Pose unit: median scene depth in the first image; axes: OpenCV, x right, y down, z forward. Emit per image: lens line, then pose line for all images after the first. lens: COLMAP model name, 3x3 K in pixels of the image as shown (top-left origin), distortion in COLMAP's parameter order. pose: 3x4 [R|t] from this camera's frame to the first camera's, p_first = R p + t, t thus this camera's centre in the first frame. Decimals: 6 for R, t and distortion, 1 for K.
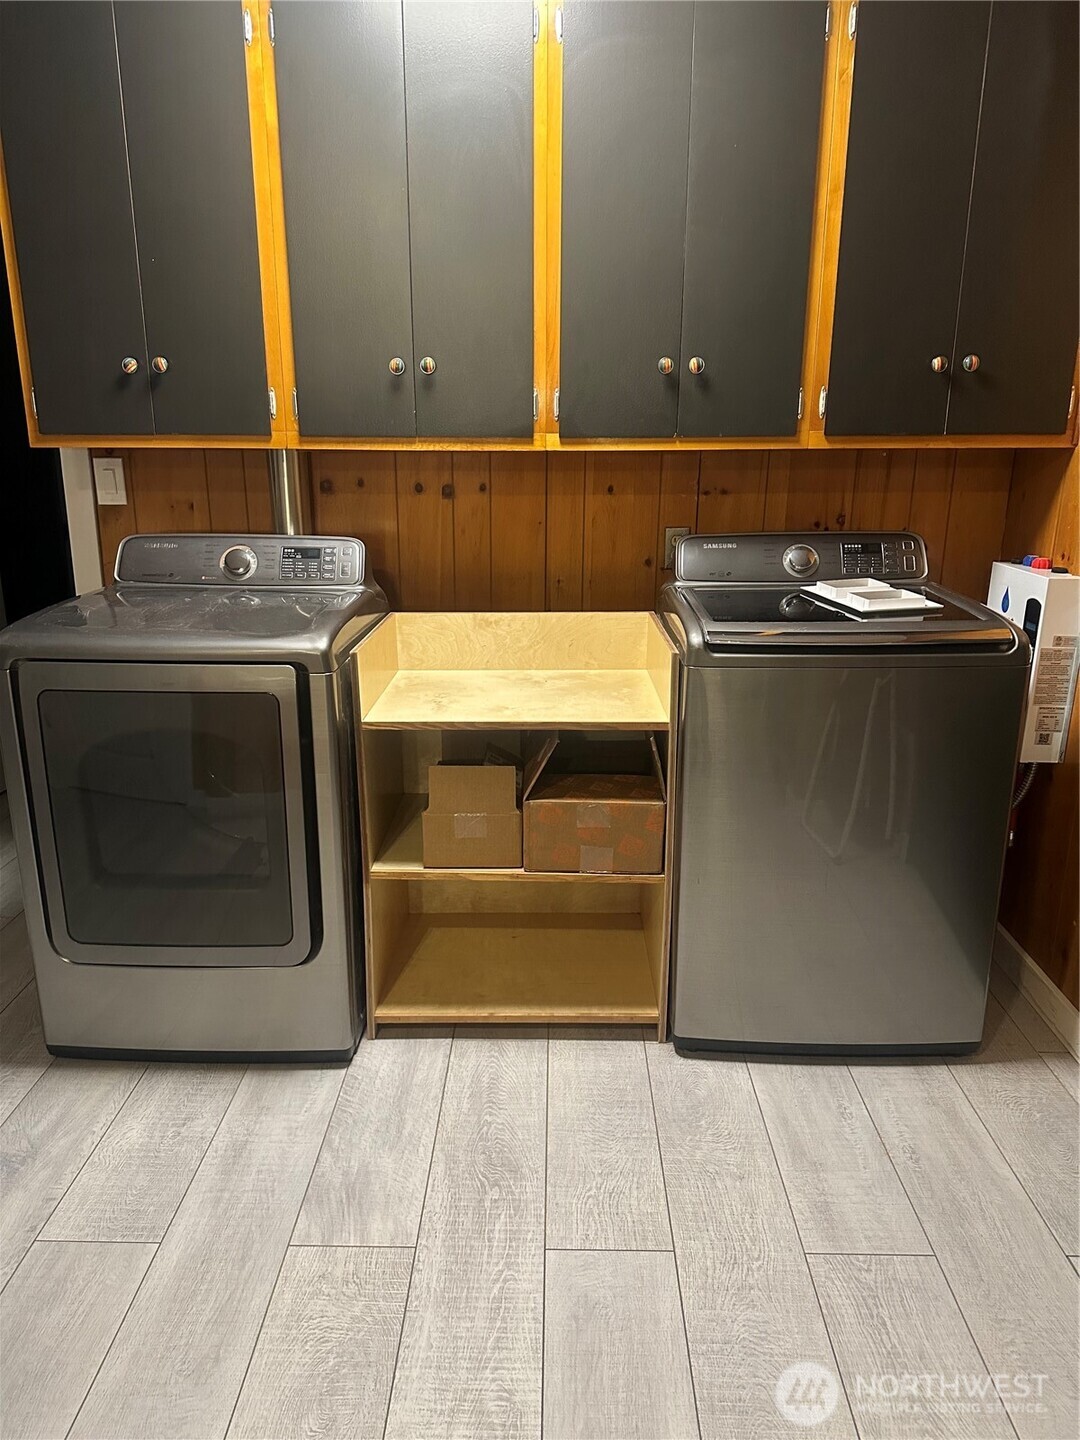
lens RADIAL K [[1009.2, 0, 507.8], [0, 1009.2, 708.0], [0, 0, 1]] dist [0.032170, -0.023485]
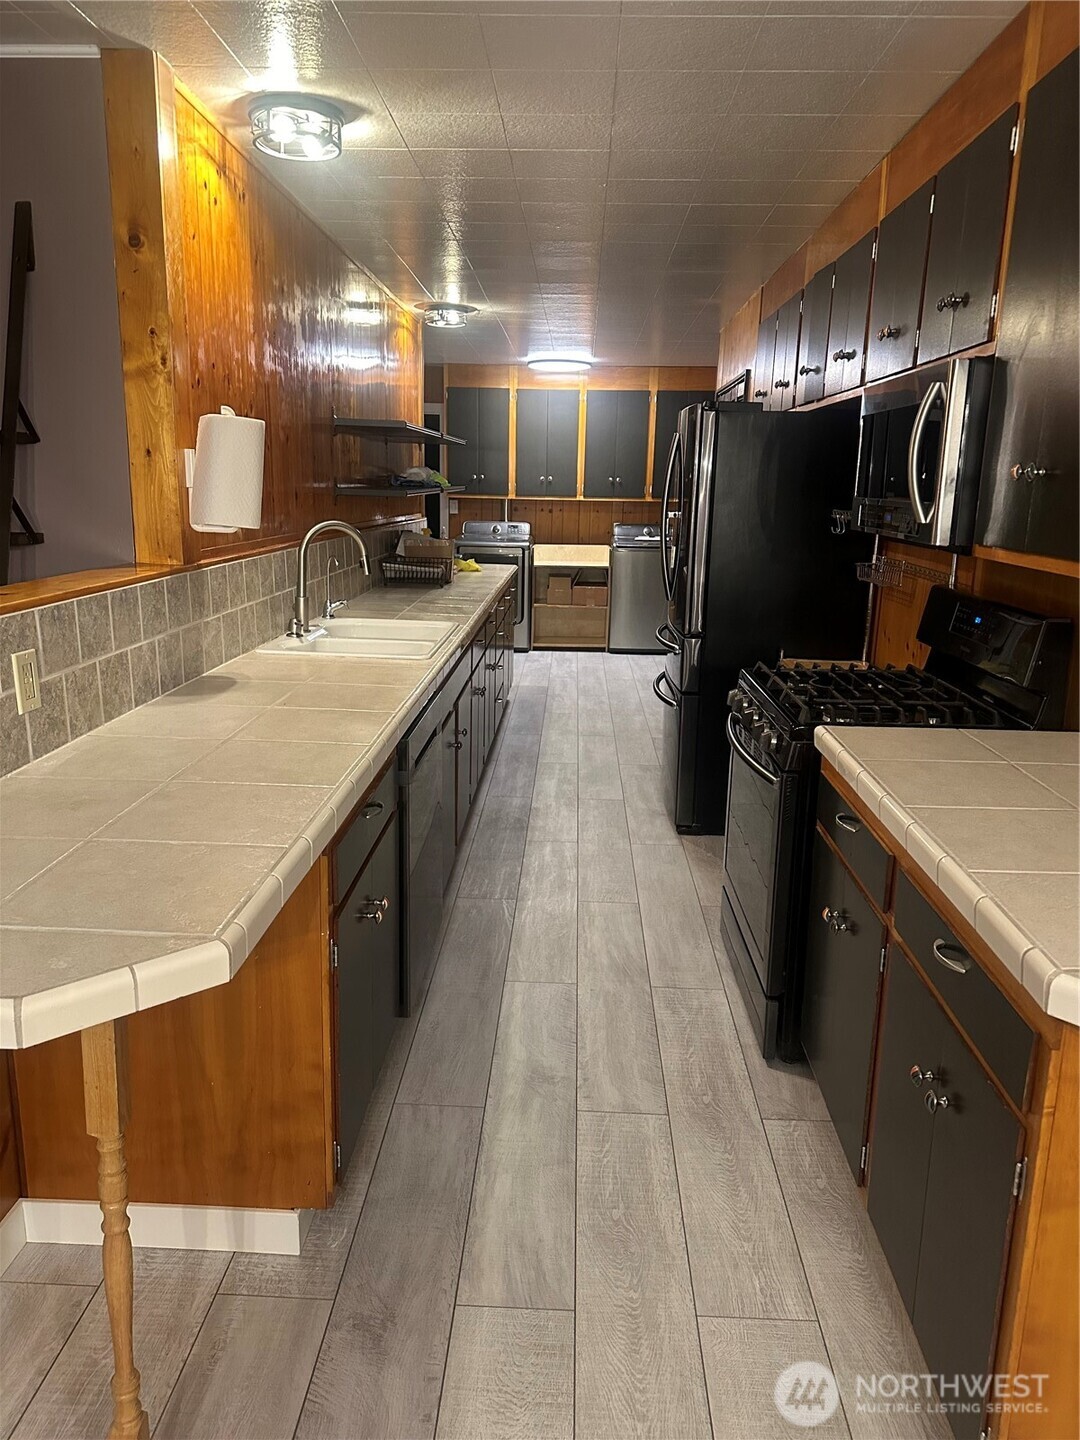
lens RADIAL K [[1009.2, 0, 535.0], [0, 1009.2, 715.9], [0, 0, 1]] dist [0.032170, -0.023485]
pose [[0.999764, 0.020195, 0.008019, -0.139765], [-0.019880, 0.999096, -0.037586, 0.679244], [-0.008771, 0.037418, 0.999261, -2.679924]]
